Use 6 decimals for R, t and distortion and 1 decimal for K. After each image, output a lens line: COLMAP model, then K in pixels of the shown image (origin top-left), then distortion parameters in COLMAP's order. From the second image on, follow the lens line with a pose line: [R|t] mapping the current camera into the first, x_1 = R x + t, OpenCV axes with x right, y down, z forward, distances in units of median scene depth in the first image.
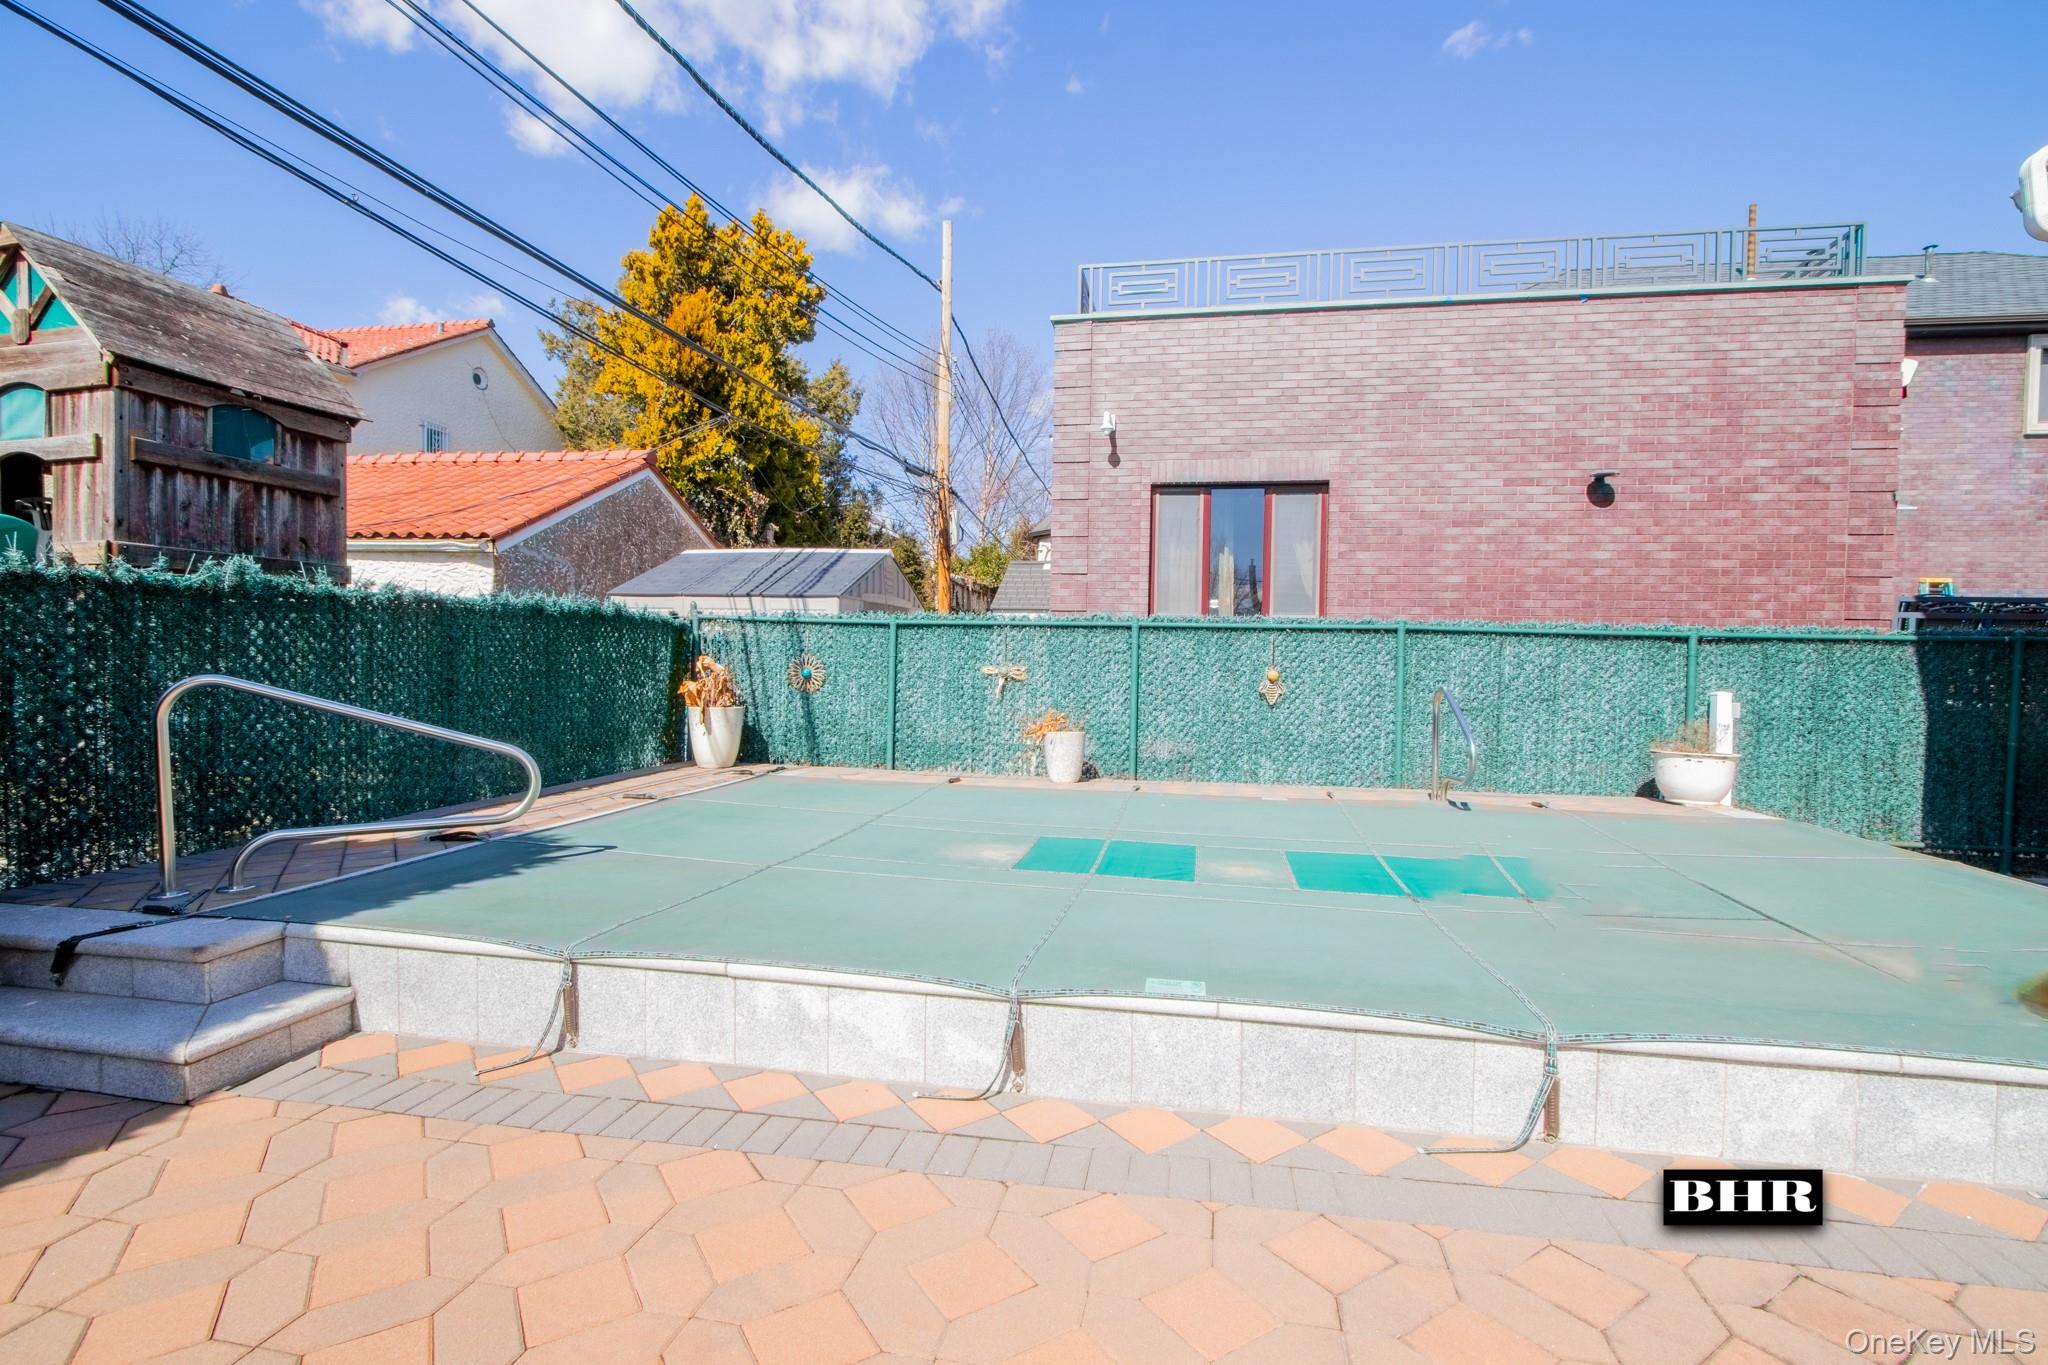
lens RADIAL K [[941.1, 0, 1025.5], [0, 941.1, 687.9], [0, 0, 1]] dist [-0.004727, -0.000759]
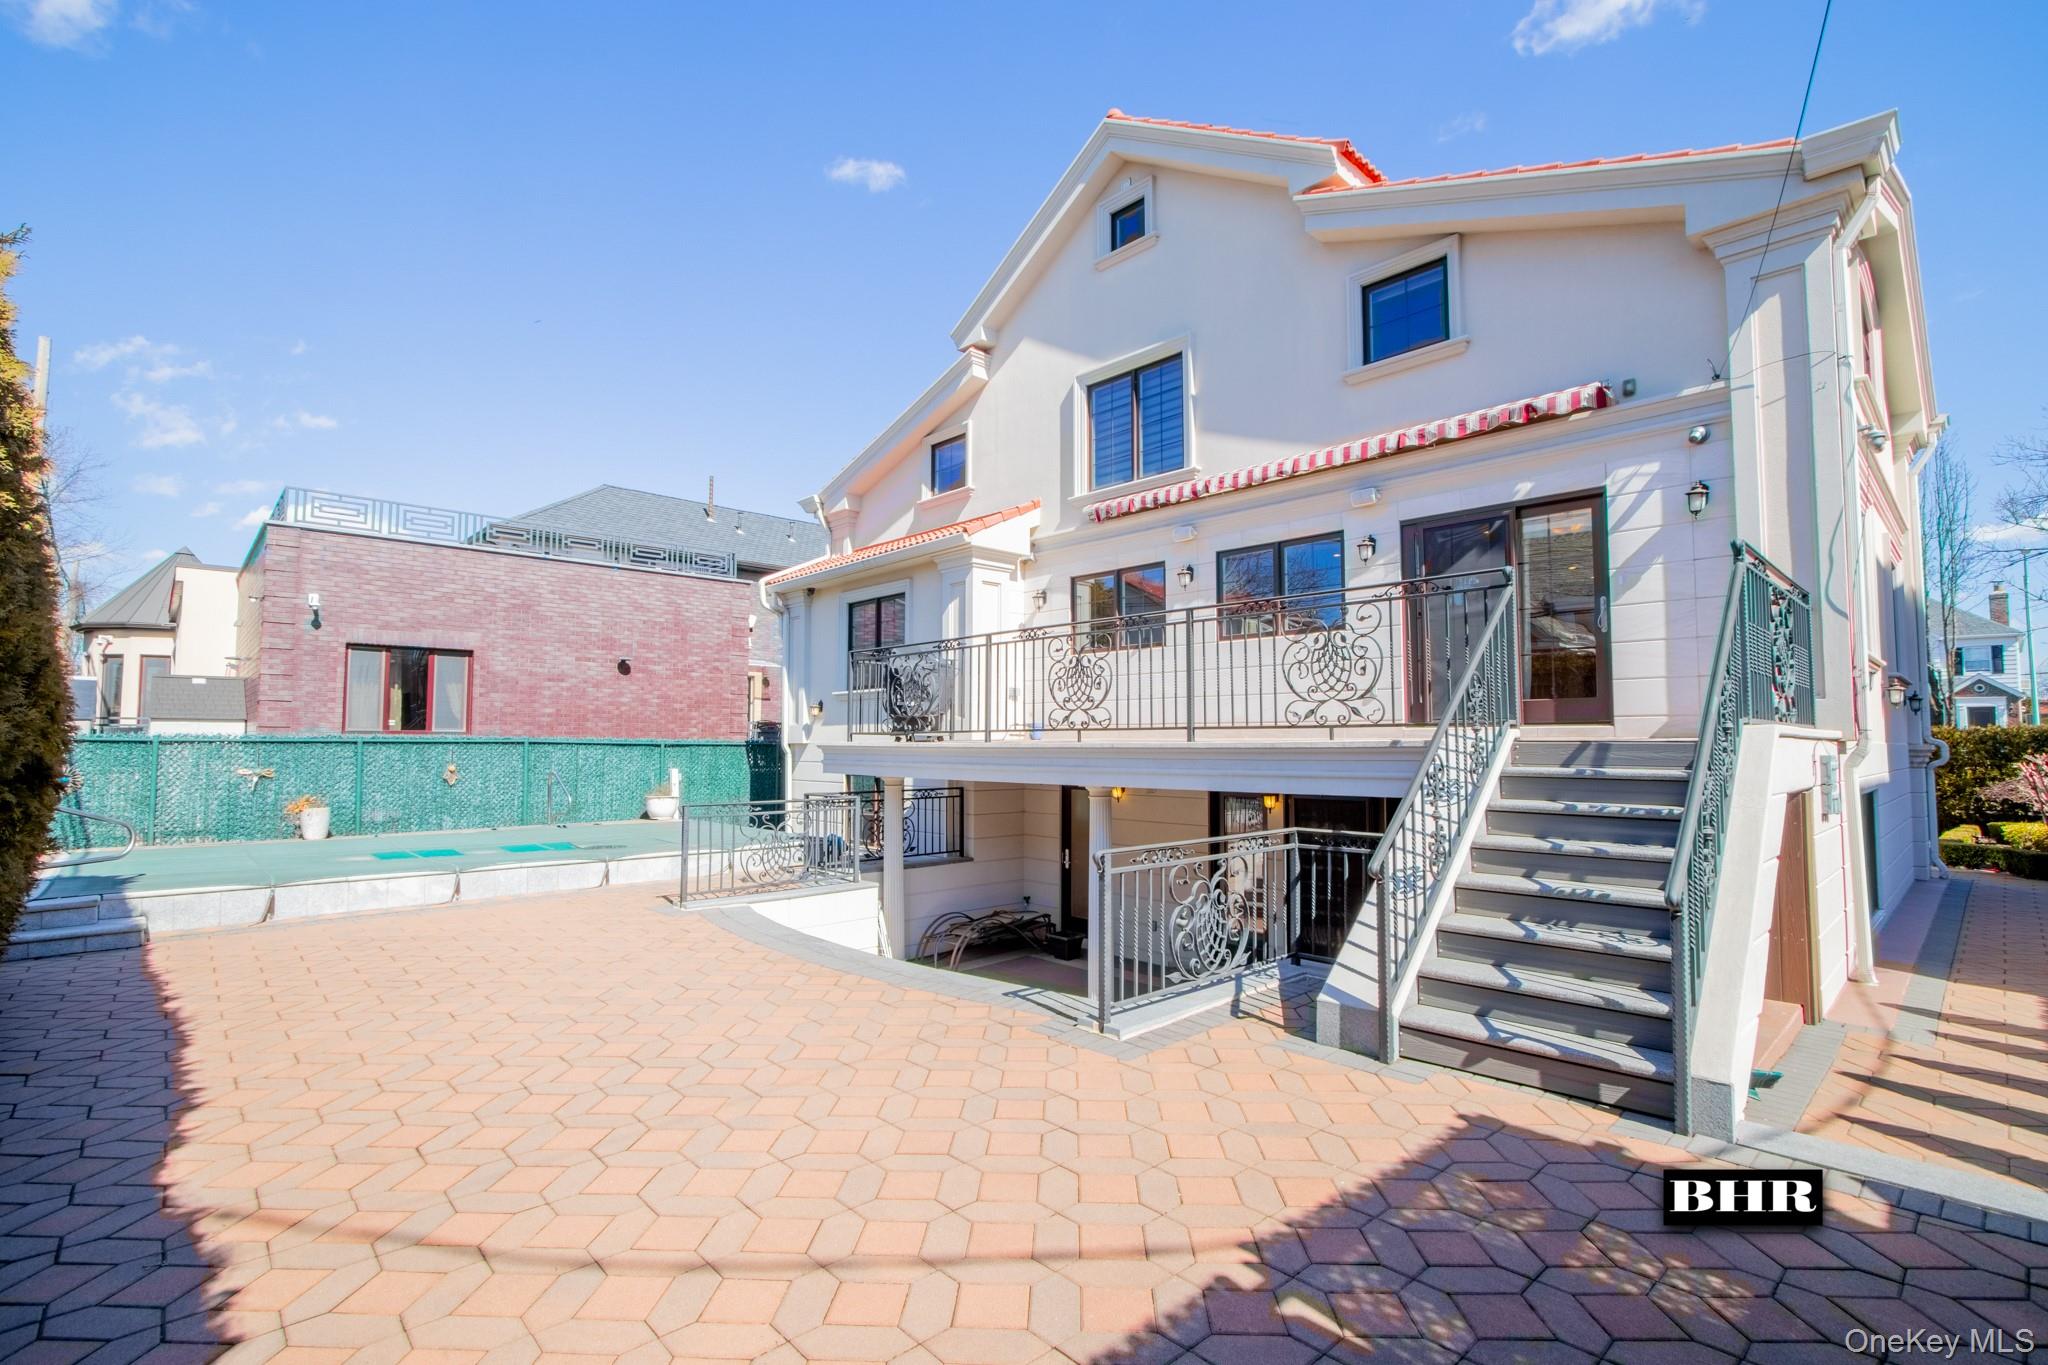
lens RADIAL K [[941.1, 0, 1024.6], [0, 941.1, 689.1], [0, 0, 1]] dist [-0.004727, -0.000759]
pose [[0.588315, 0.030847, 0.808044, -0.470910], [0.032758, 0.997543, -0.061931, -0.015478], [-0.807968, 0.062905, 0.585859, -0.806734]]
